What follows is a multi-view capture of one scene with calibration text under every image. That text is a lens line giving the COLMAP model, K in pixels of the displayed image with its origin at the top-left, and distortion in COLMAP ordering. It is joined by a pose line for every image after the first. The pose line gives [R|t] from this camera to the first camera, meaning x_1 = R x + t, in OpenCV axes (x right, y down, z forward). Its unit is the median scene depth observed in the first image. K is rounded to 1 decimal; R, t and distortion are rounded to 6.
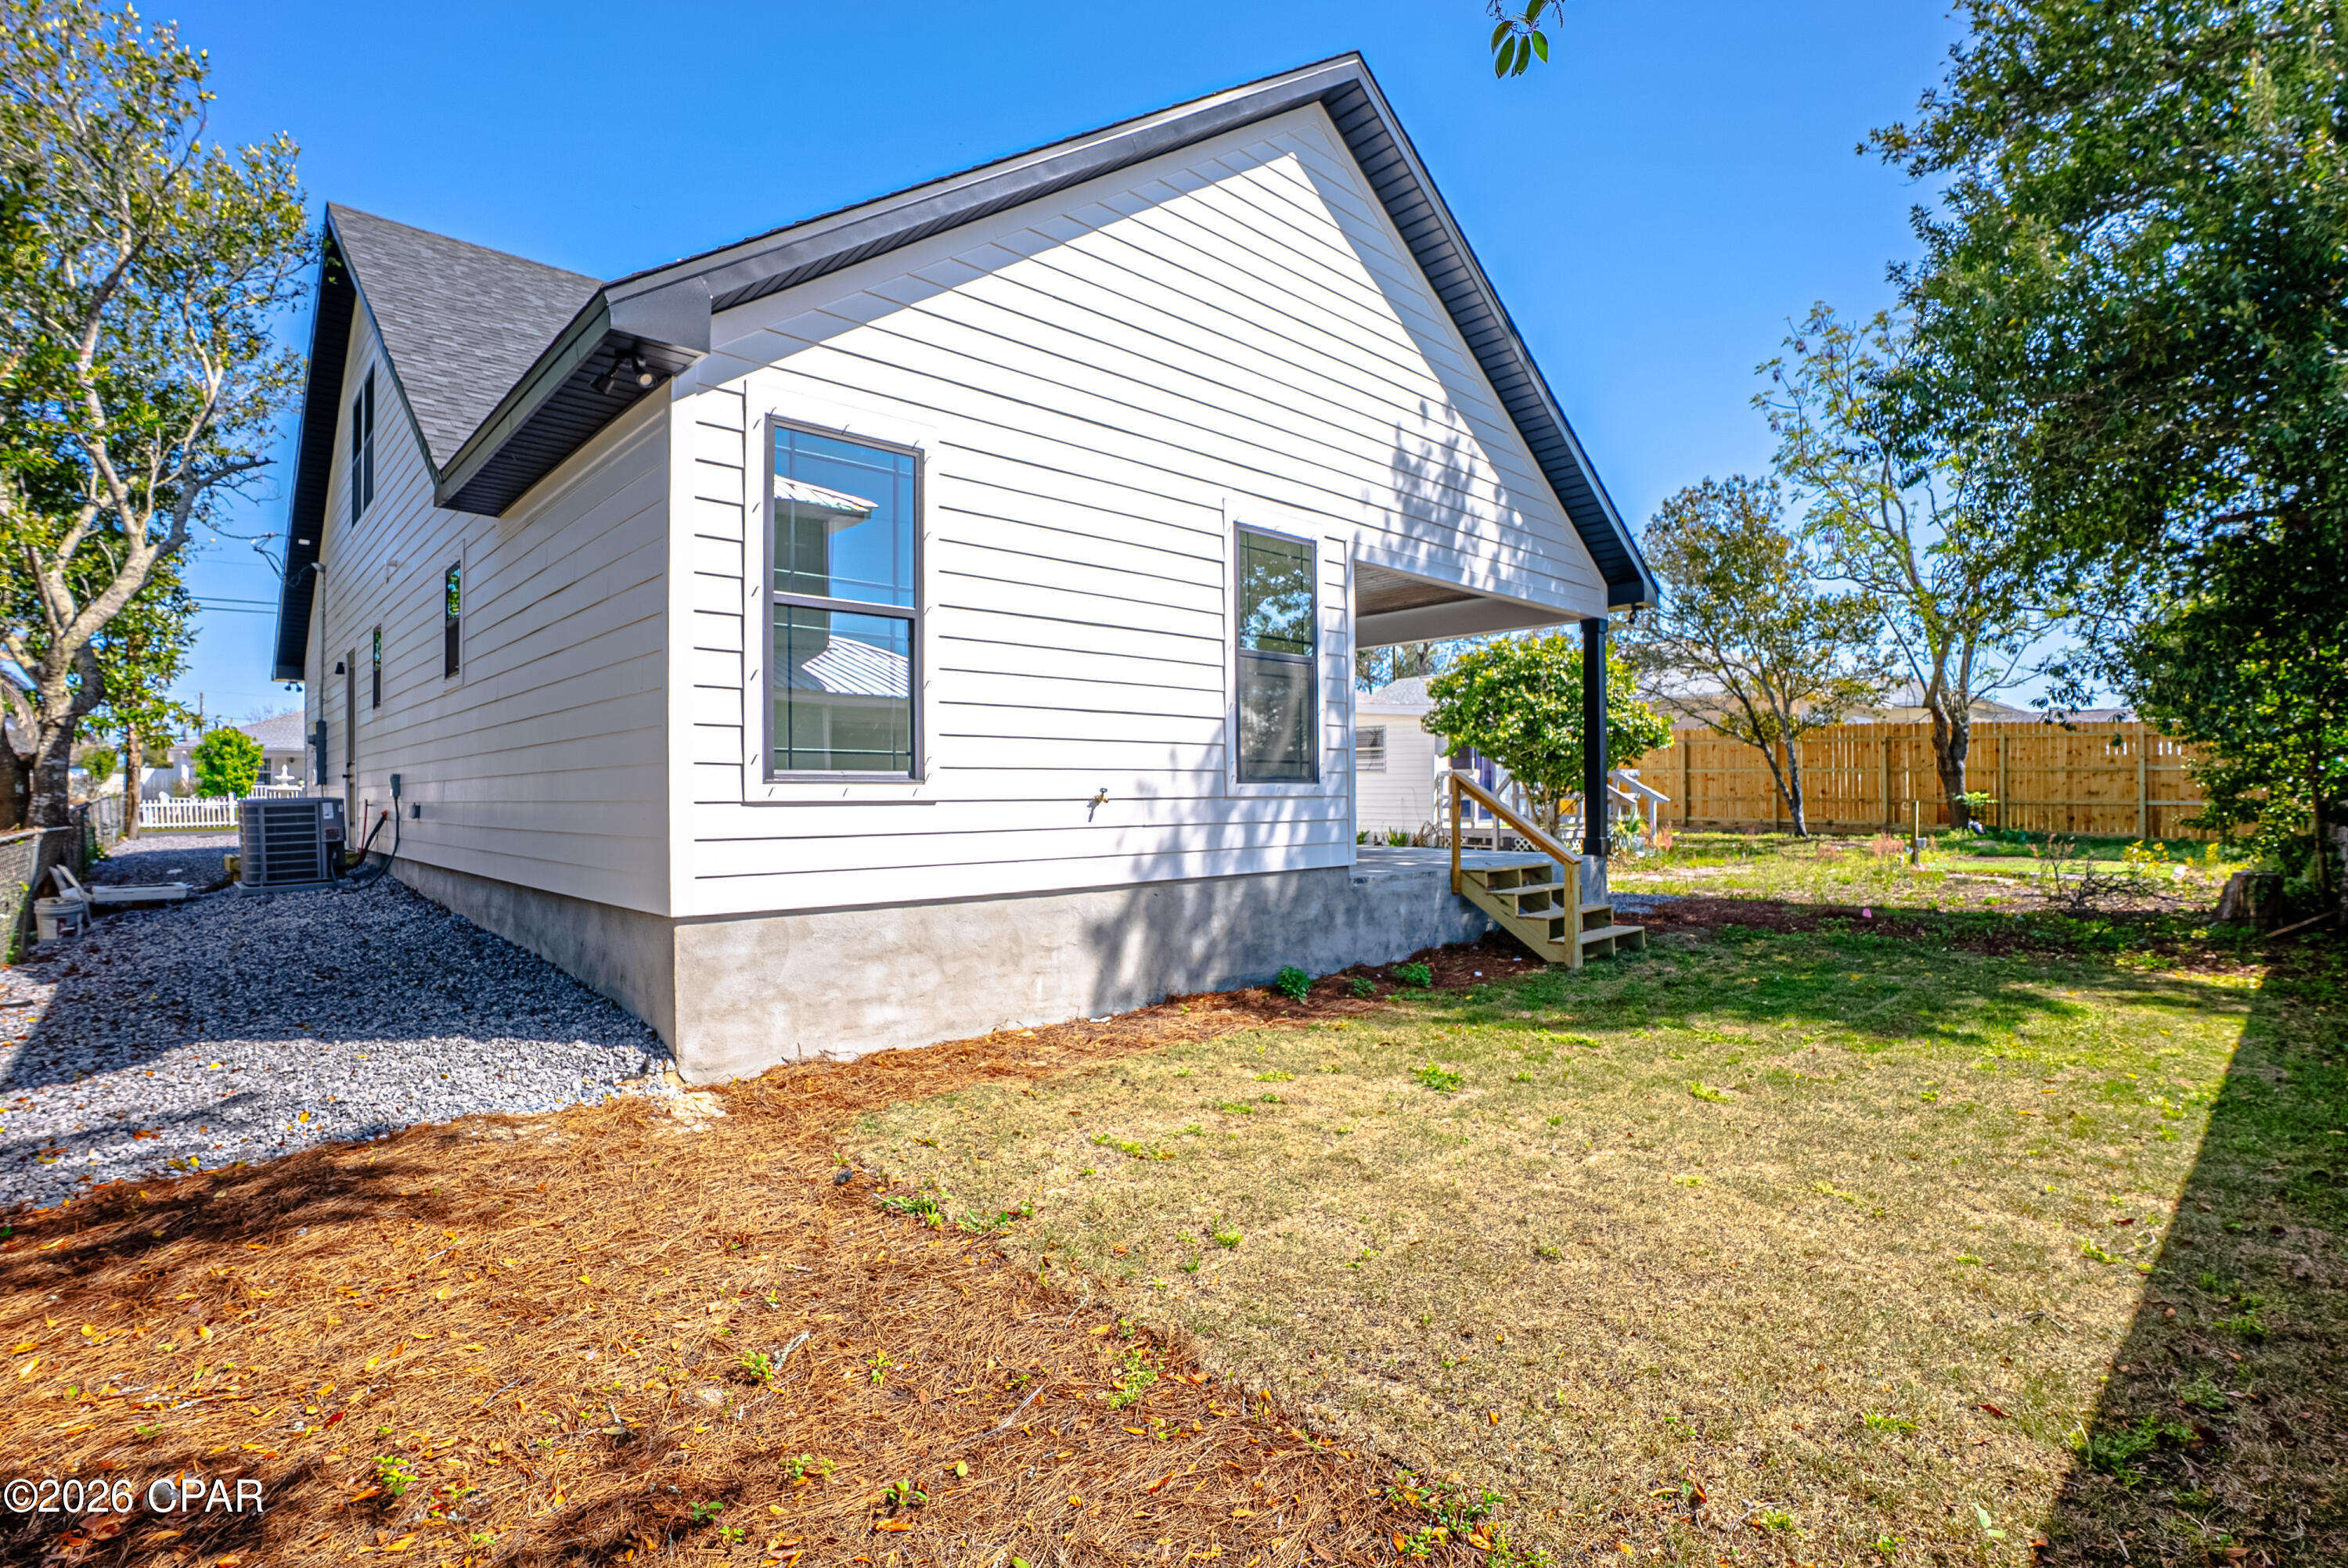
lens RADIAL K [[1075.5, 0, 1197.3], [0, 1075.5, 788.1], [0, 0, 1]] dist [-0.032172, 0.000514]
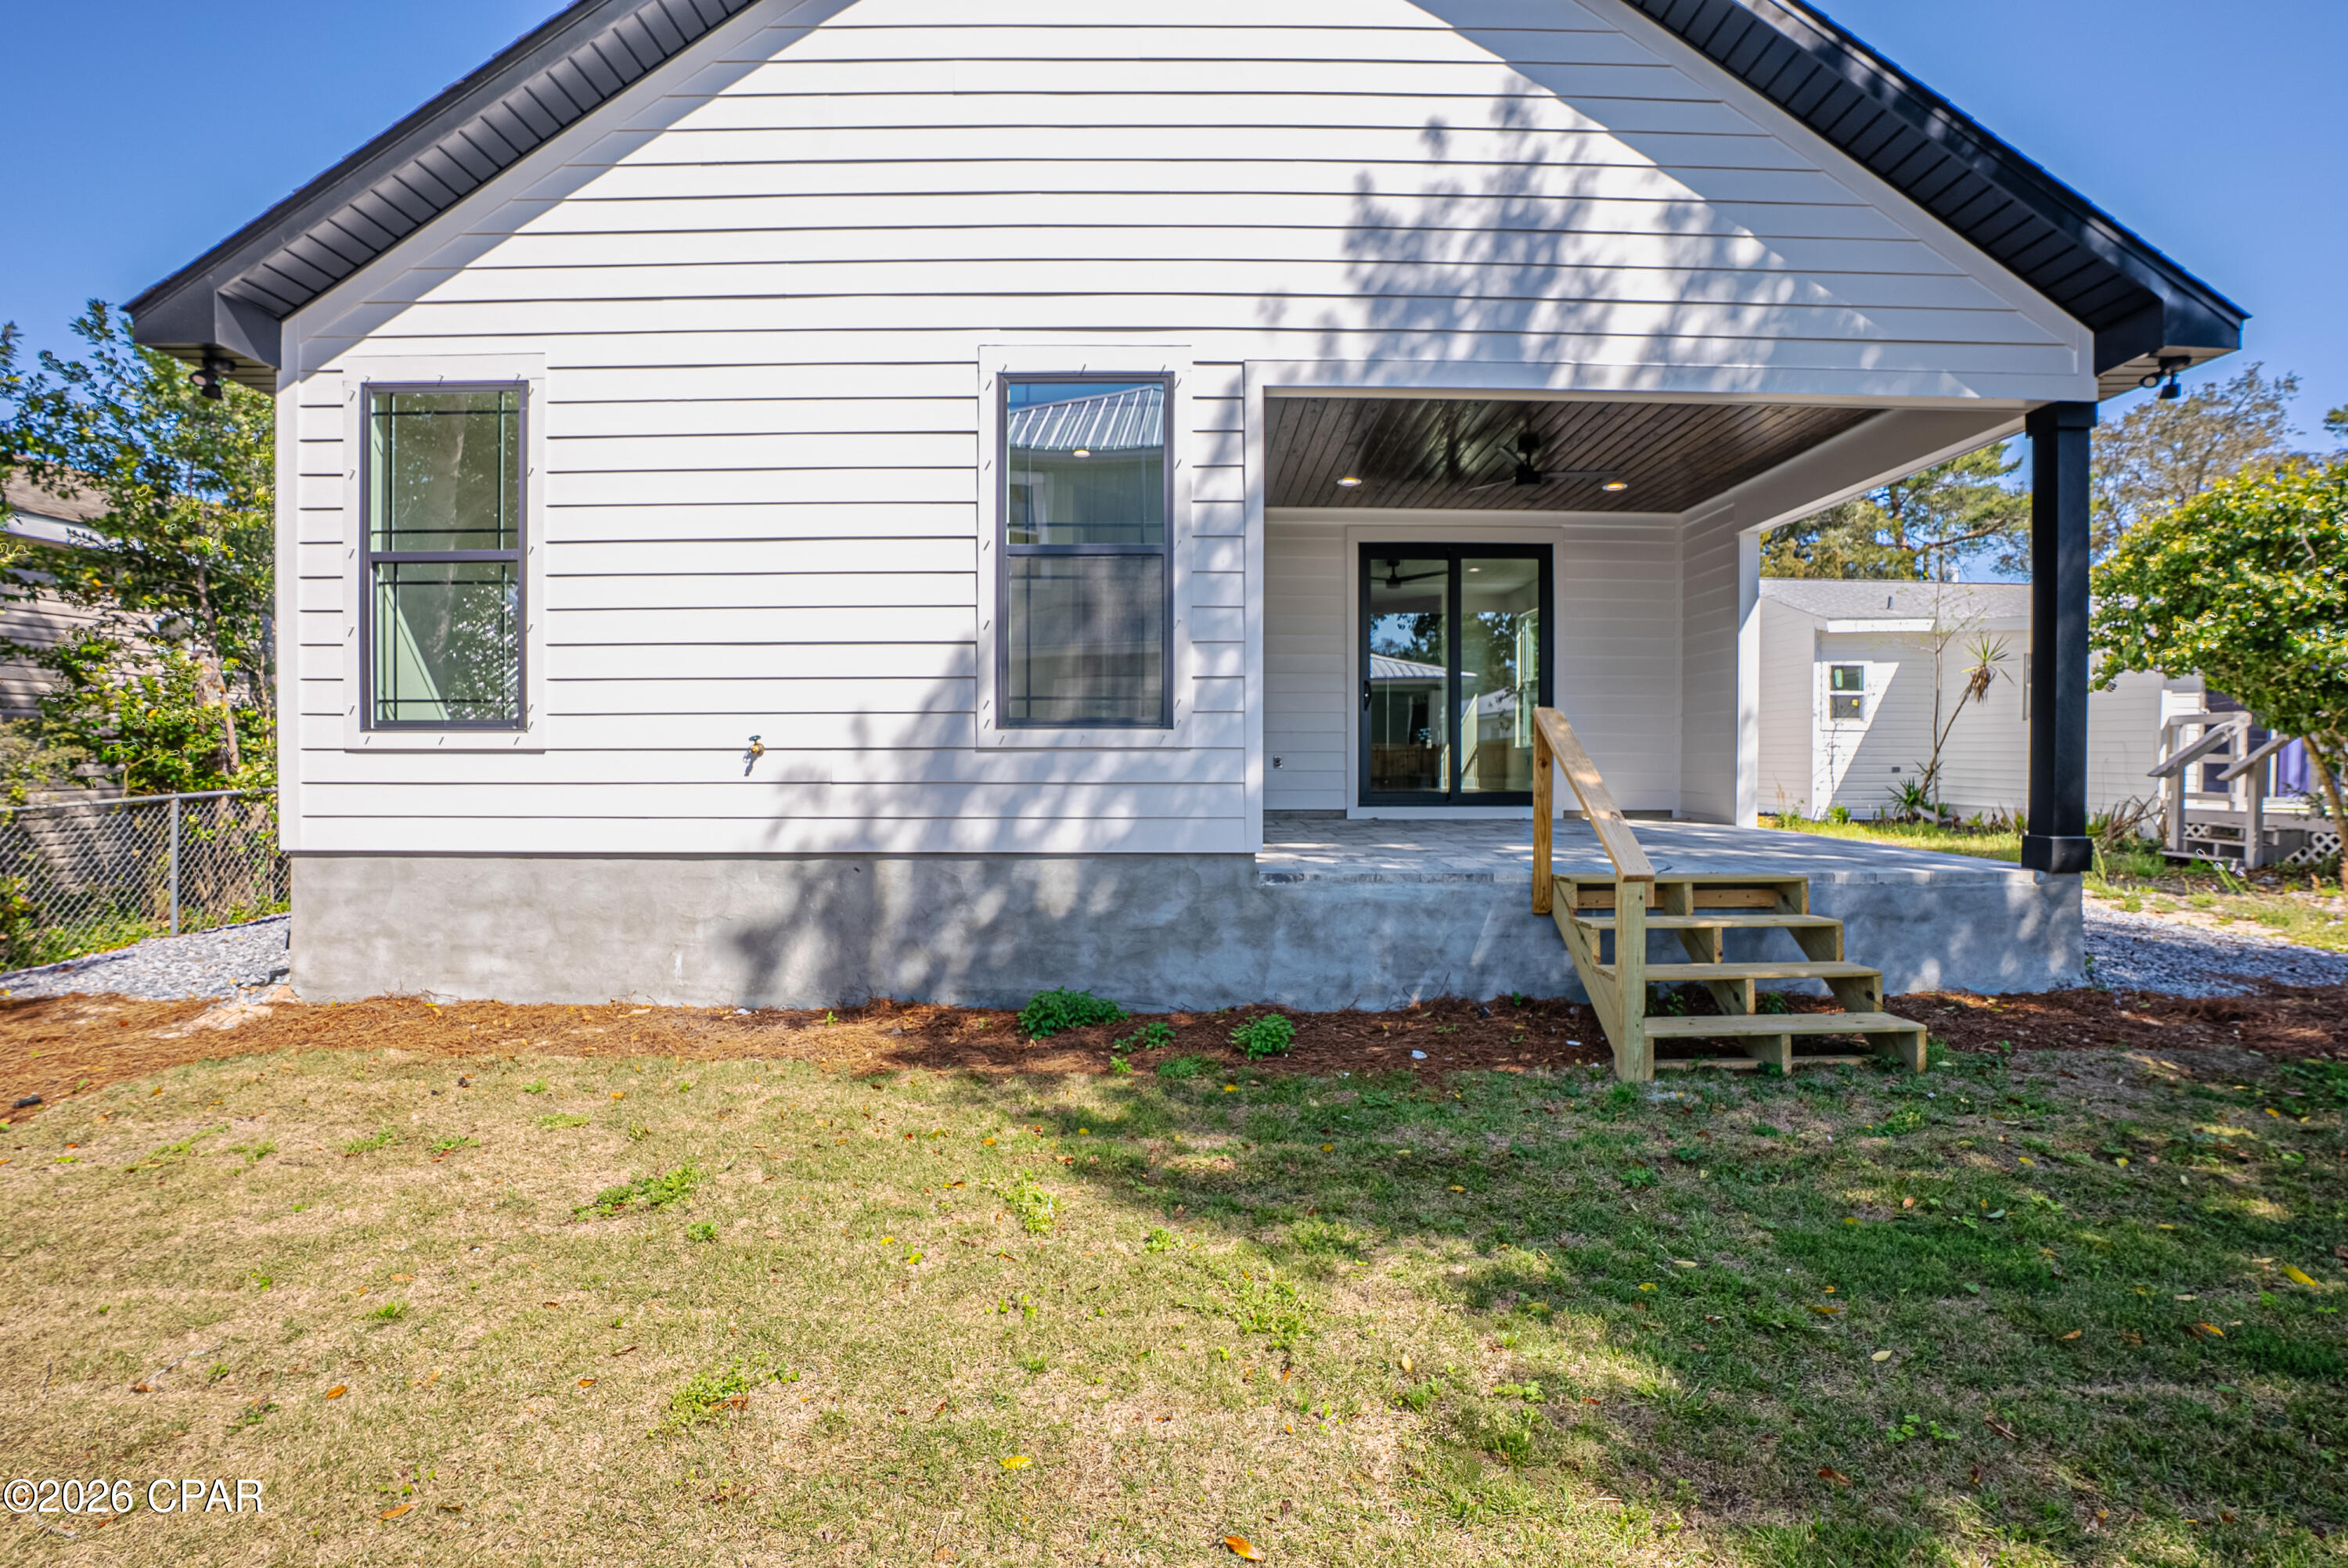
lens RADIAL K [[1075.5, 0, 1182.6], [0, 1075.5, 767.6], [0, 0, 1]] dist [-0.032172, 0.000514]
pose [[0.730845, 0.013688, -0.682406, 0.719541], [-0.000891, 0.999817, 0.019099, 0.008457], [0.682543, -0.013350, 0.730724, 0.619001]]
